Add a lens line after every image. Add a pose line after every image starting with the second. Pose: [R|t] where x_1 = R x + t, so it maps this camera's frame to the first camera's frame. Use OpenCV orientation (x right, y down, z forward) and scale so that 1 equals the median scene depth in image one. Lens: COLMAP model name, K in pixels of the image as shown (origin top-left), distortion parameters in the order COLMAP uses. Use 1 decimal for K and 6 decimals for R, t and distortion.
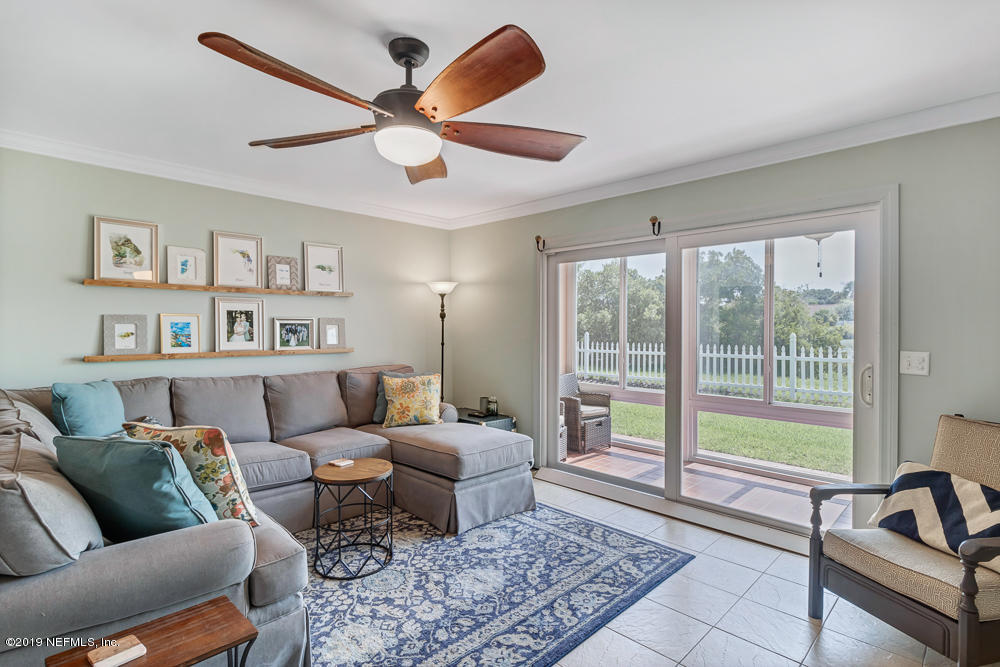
lens RADIAL K [[501.6, 0, 500.0], [0, 501.6, 333.5], [0, 0, 1]] dist [-0.003244, -0.000388]
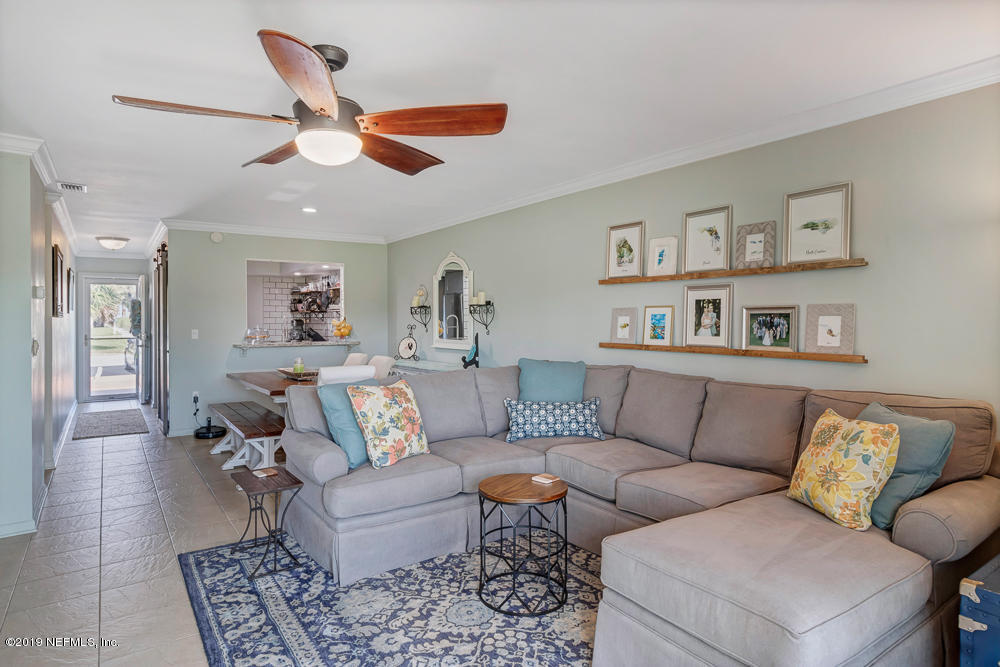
lens RADIAL K [[567.4, 0, 497.9], [0, 567.4, 319.6], [0, 0, 1]] dist [-0.001493, -0.000198]
pose [[-0.192021, -0.001623, -0.981390, 0.503180], [-0.014873, 0.999889, 0.001256, -0.007548], [0.981278, 0.014838, -0.192023, 0.866922]]
